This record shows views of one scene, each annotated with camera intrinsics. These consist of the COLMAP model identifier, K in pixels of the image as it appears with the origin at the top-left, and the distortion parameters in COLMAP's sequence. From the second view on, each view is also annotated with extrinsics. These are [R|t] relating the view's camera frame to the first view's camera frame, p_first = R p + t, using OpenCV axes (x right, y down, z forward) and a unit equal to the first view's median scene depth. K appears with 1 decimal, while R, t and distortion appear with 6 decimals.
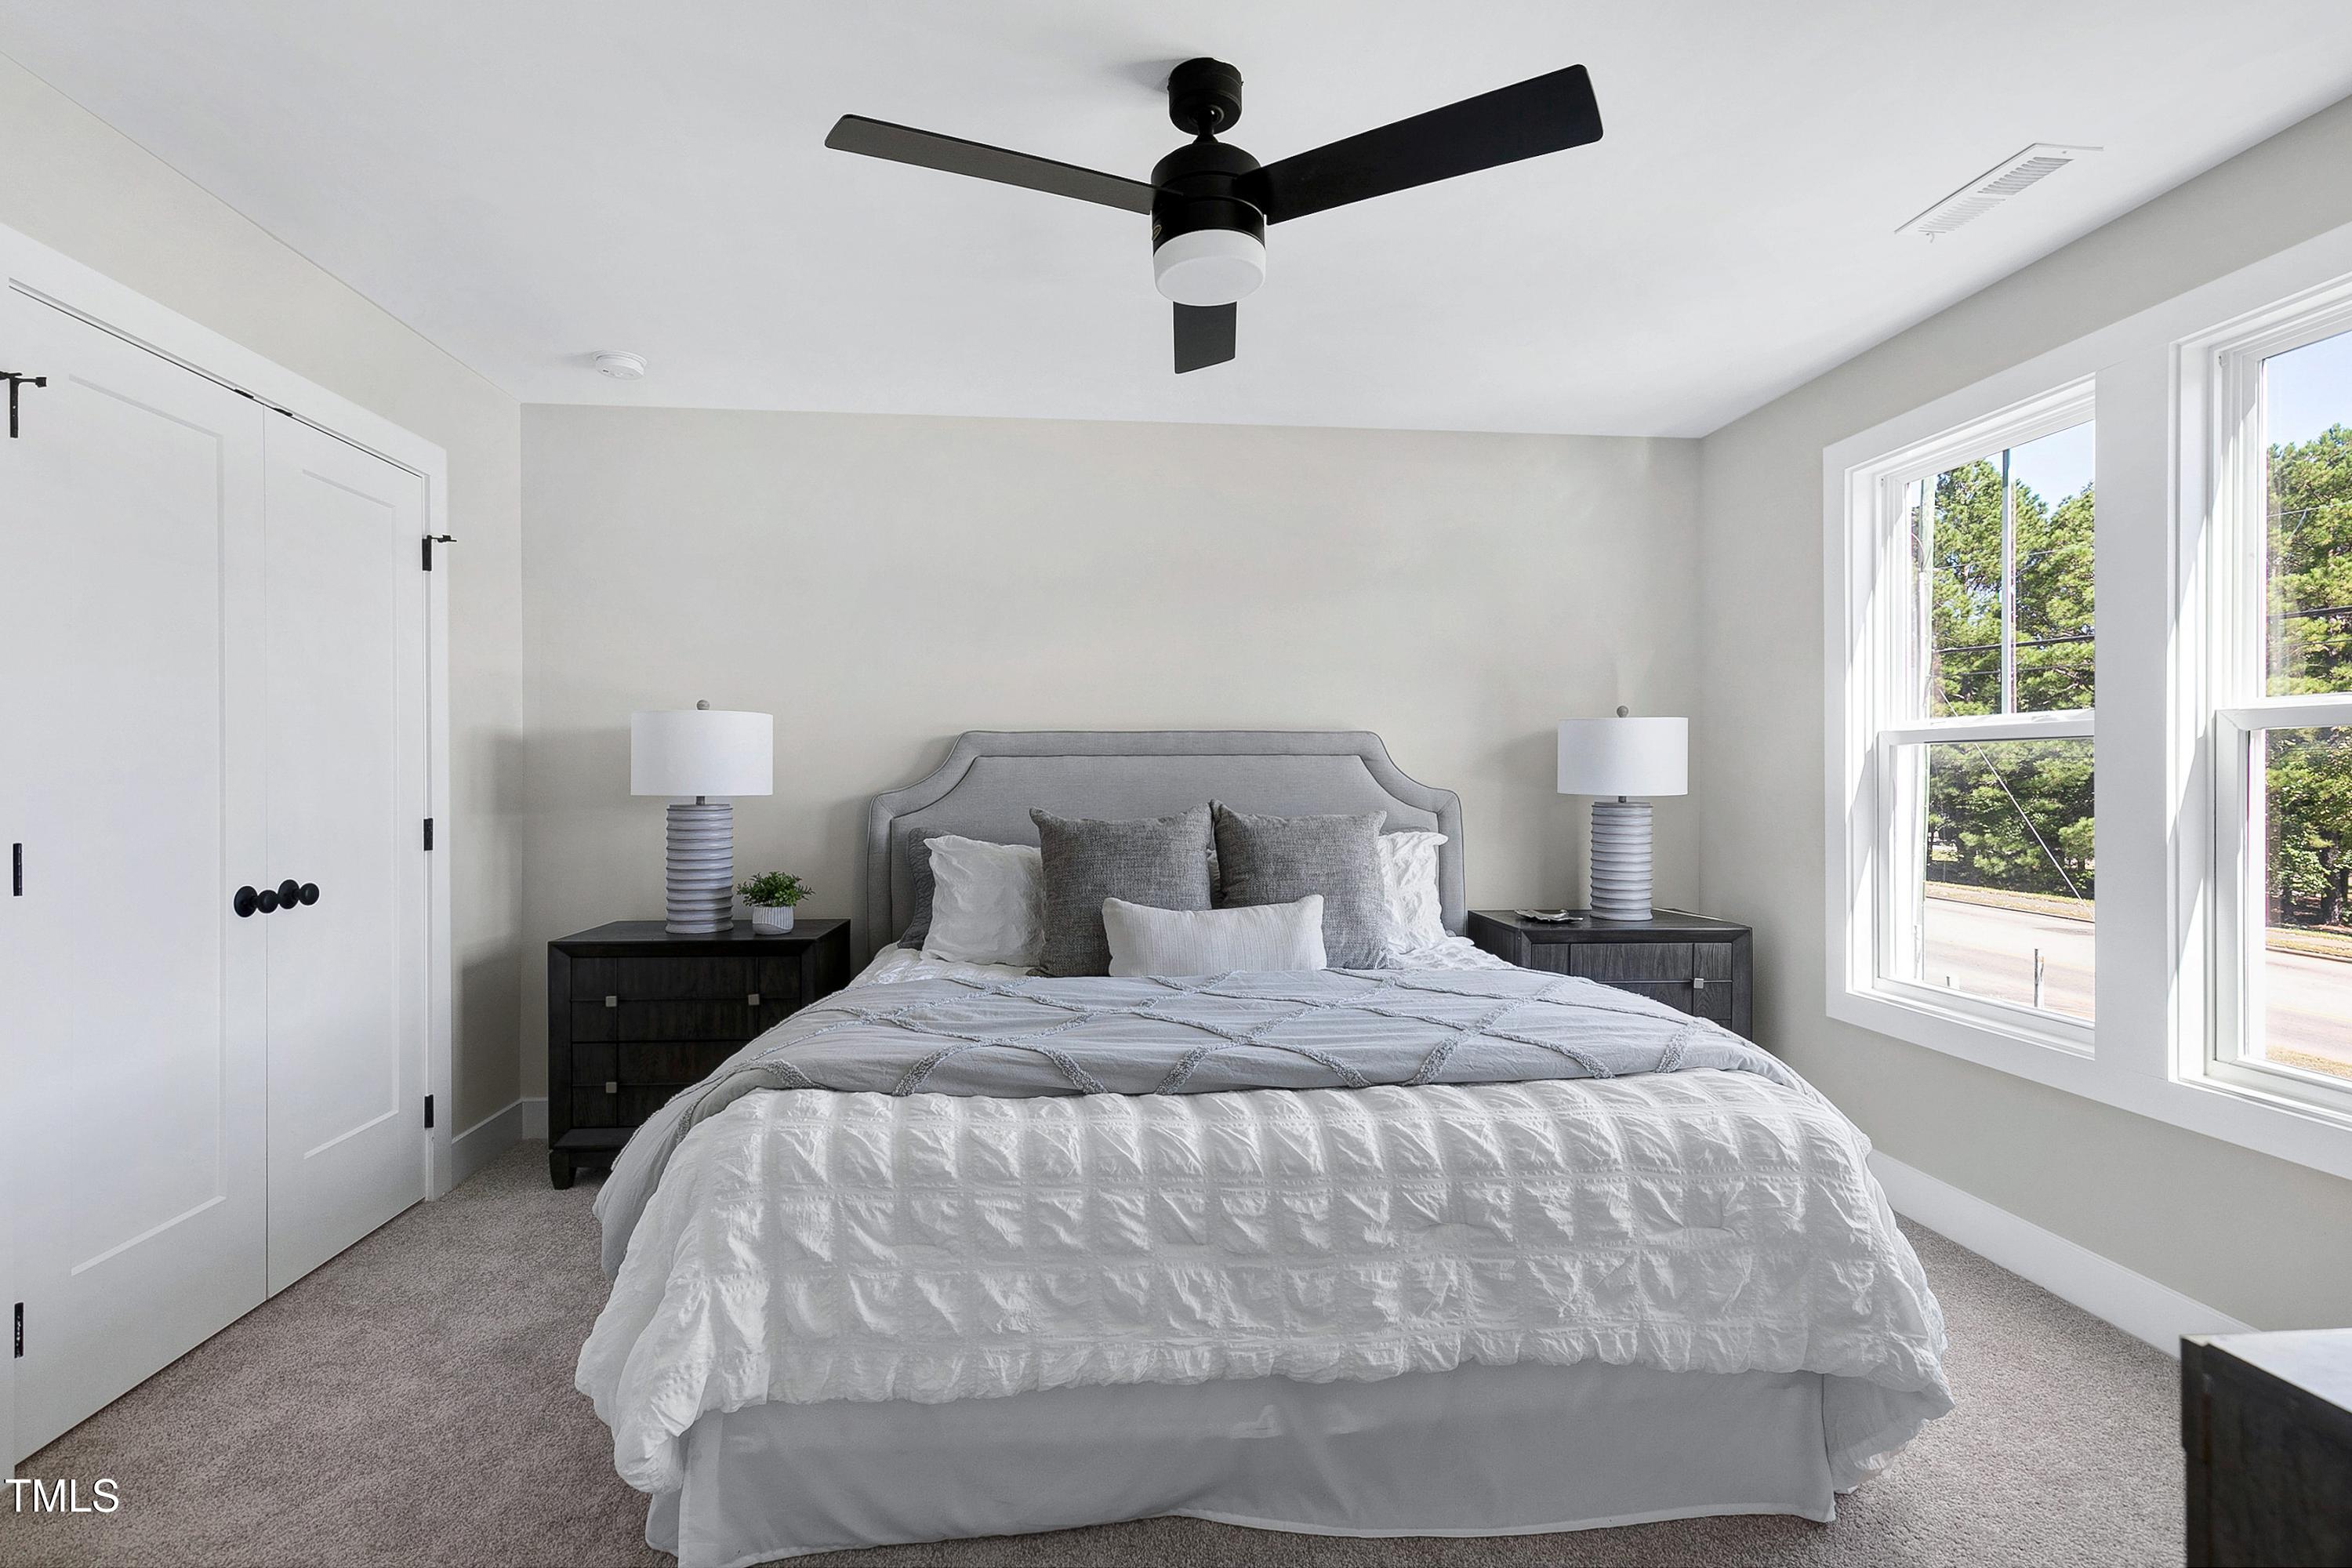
lens RADIAL K [[1086.5, 0, 1178.9], [0, 1086.5, 771.0], [0, 0, 1]] dist [0.008245, 0.000075]
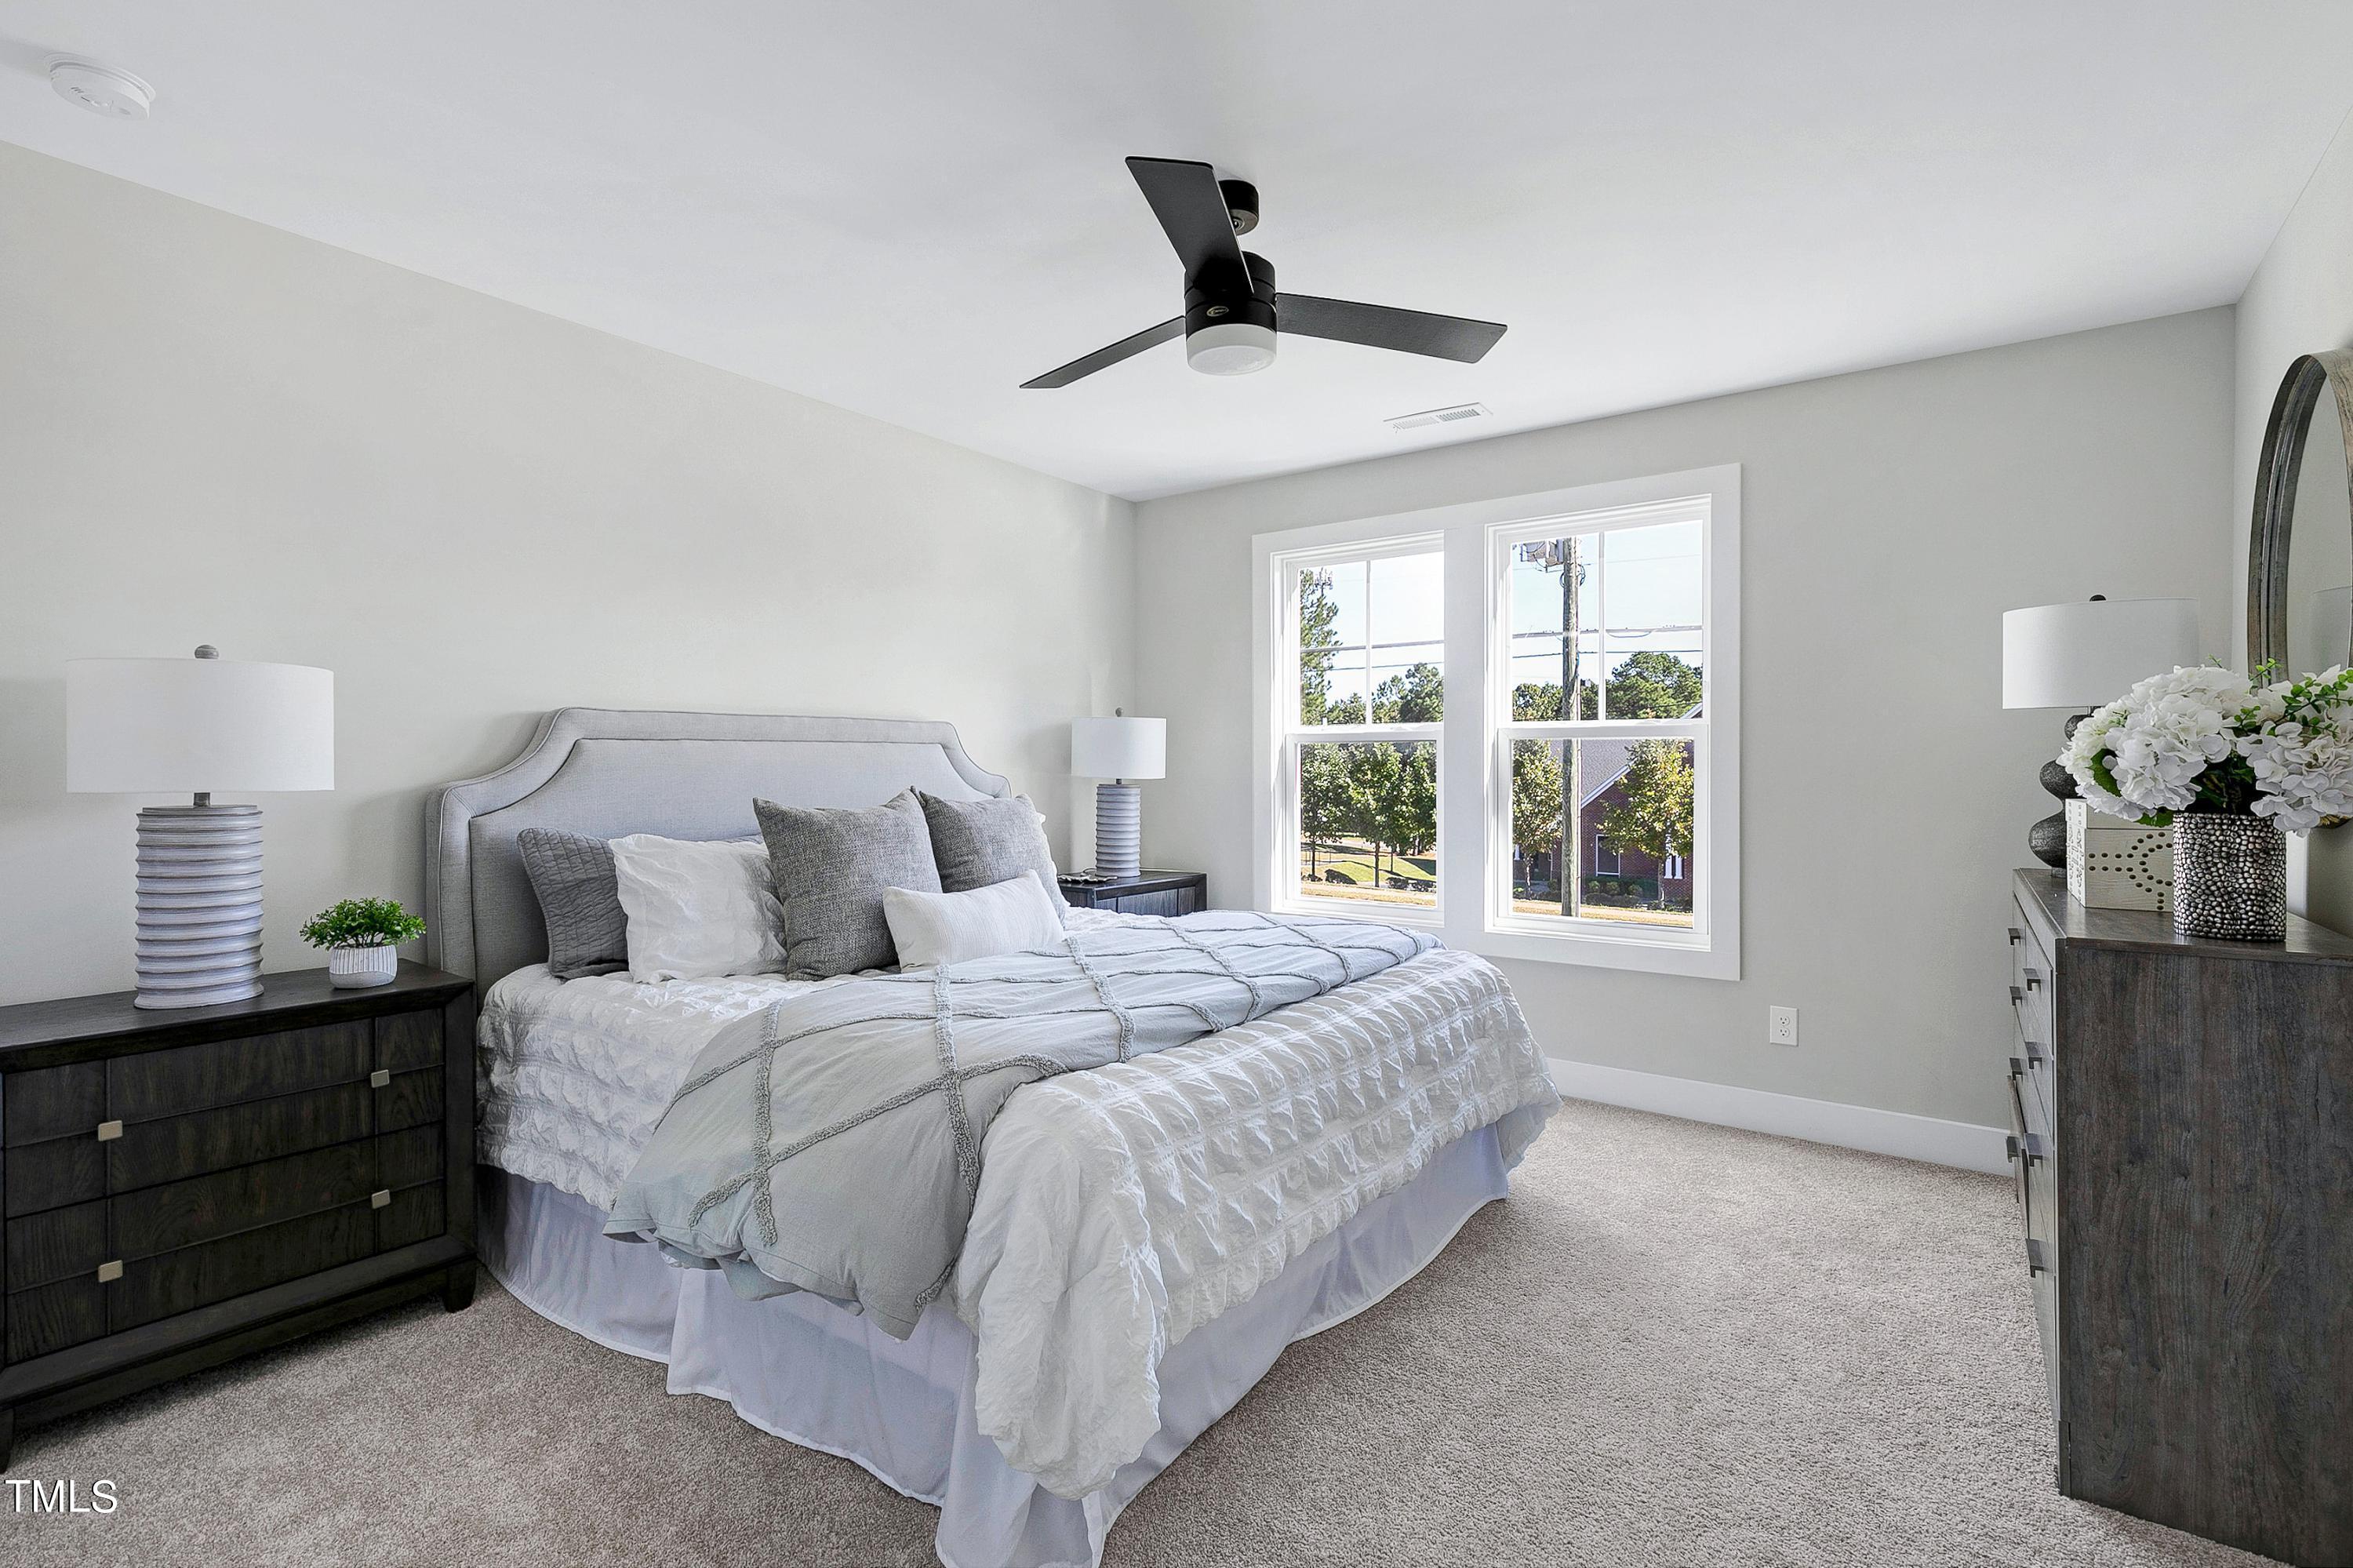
lens RADIAL K [[1080.3, 0, 1165.5], [0, 1080.3, 767.9], [0, 0, 1]] dist [0.011293, -0.000099]
pose [[0.666799, -0.001815, 0.745235, -0.553325], [-0.002456, 0.999986, 0.004632, 0.003746], [-0.745233, -0.004919, 0.666786, 0.144438]]
